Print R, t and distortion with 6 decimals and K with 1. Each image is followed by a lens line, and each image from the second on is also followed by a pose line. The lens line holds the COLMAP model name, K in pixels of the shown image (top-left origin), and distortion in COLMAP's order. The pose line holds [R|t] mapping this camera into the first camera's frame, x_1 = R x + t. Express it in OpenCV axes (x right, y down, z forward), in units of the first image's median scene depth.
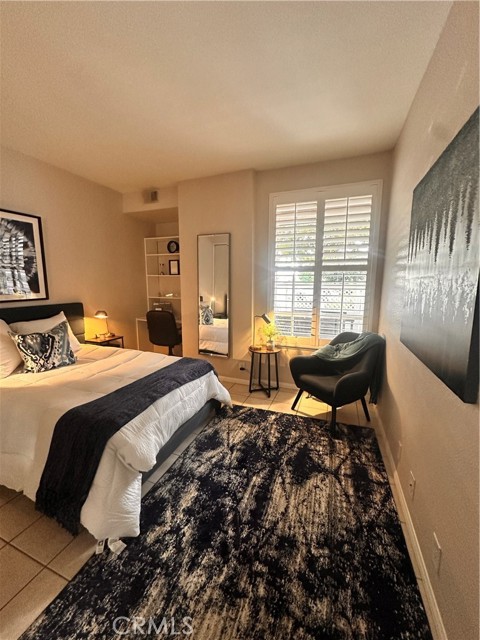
lens RADIAL K [[256.8, 0, 241.4], [0, 256.8, 313.8], [0, 0, 1]] dist [-0.002838, 0.000790]
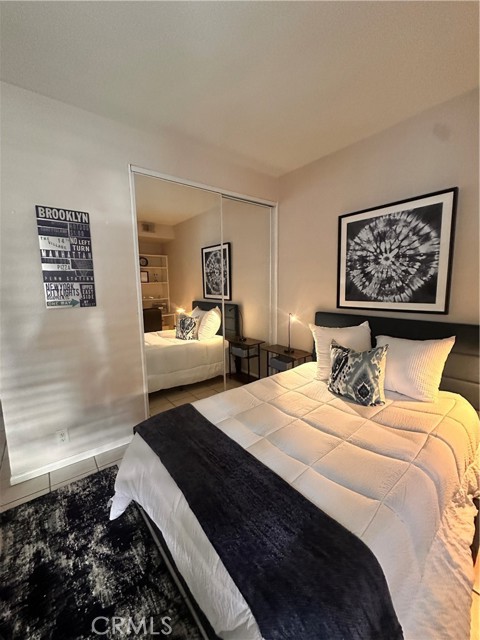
lens RADIAL K [[256.8, 0, 238.3], [0, 256.8, 316.8], [0, 0, 1]] dist [-0.002838, 0.000790]
pose [[-0.514949, 0.106449, -0.850586, 0.111408], [-0.095902, 0.978877, 0.180564, -0.168947], [0.851839, 0.174554, -0.493863, 1.253638]]
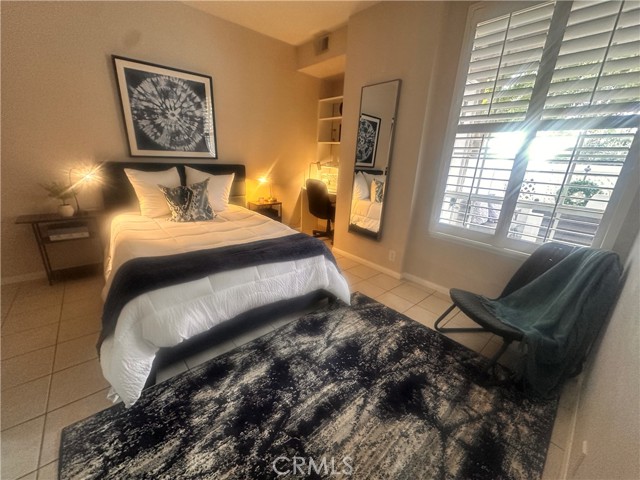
lens RADIAL K [[256.8, 0, 318.7], [0, 256.8, 238.4], [0, 0, 1]] dist [-0.002838, 0.000790]
pose [[0.877369, 0.180499, -0.444571, 0.255297], [-0.103036, 0.975806, 0.192839, 0.028022], [0.468622, -0.123384, 0.874740, 0.285835]]
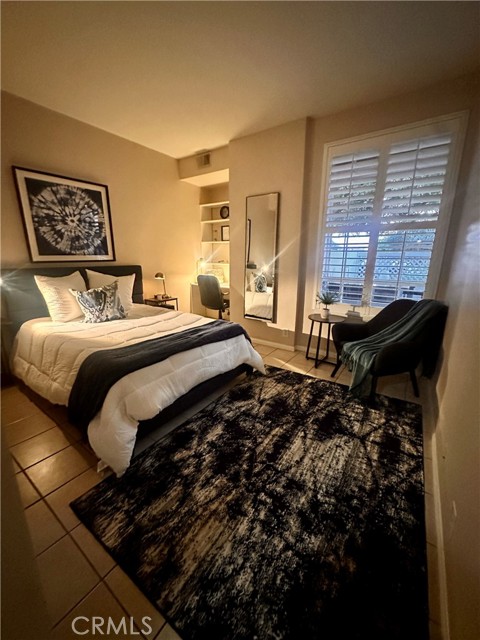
lens RADIAL K [[256.8, 0, 241.5], [0, 256.8, 317.2], [0, 0, 1]] dist [-0.002838, 0.000790]
pose [[0.969745, 0.057813, -0.237177, 0.114982], [-0.031460, 0.993048, 0.113429, 0.065594], [0.242086, -0.102535, 0.964822, 0.003296]]
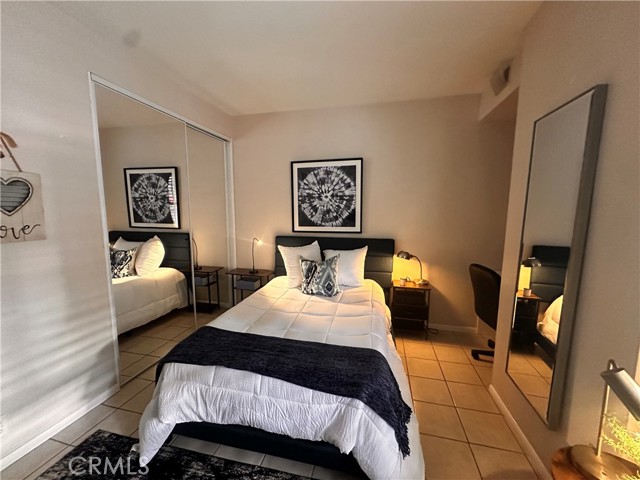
lens RADIAL K [[256.8, 0, 321.1], [0, 256.8, 236.9], [0, 0, 1]] dist [-0.002838, 0.000790]
pose [[0.131473, 0.097208, -0.986542, 0.417408], [-0.125329, 0.988825, 0.080731, -0.153774], [0.983365, 0.113028, 0.142186, 0.980249]]
